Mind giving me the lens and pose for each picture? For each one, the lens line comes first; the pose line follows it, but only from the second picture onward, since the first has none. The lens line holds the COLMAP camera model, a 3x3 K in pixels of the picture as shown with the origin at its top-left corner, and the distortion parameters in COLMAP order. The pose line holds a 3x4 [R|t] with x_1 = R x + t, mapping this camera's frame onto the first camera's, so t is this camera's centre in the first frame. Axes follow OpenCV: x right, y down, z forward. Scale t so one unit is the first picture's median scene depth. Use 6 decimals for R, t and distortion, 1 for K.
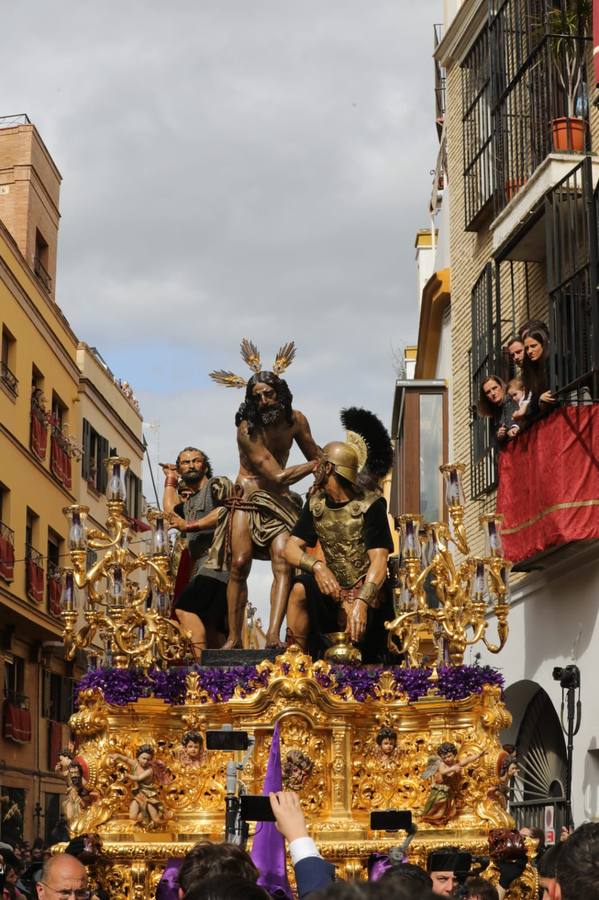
lens RADIAL K [[1843.2, 0, 320.7], [0, 1843.2, 449.8], [0, 0, 1]] dist [-0.139403, -0.511230]
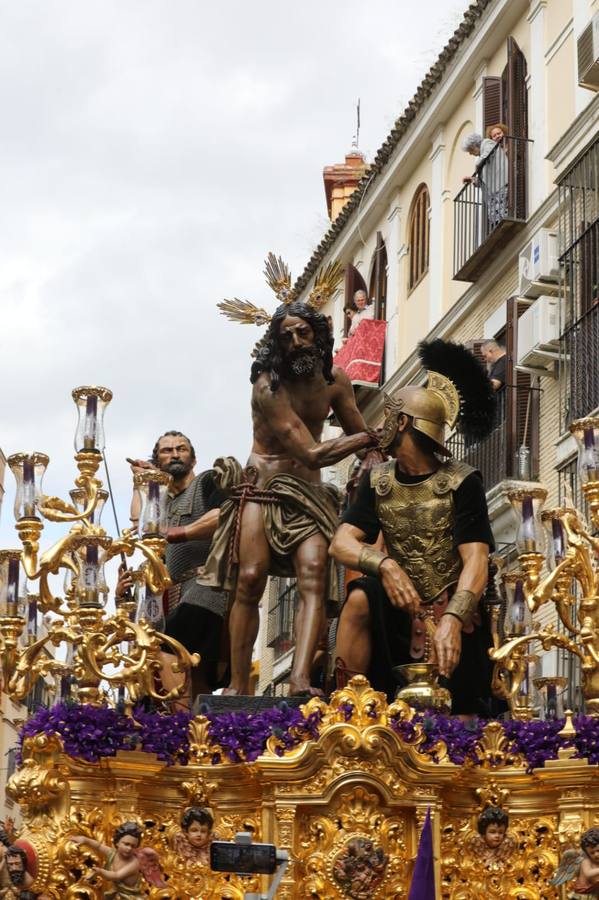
lens RADIAL K [[1843.2, 0, 320.7], [0, 1843.2, 449.8], [0, 0, 1]] dist [-0.139403, -0.511230]
pose [[0.998188, 0.032551, 0.050599, -0.062571], [-0.028817, 0.996926, -0.072862, 0.073055], [-0.052815, 0.071272, 0.996058, 0.342860]]
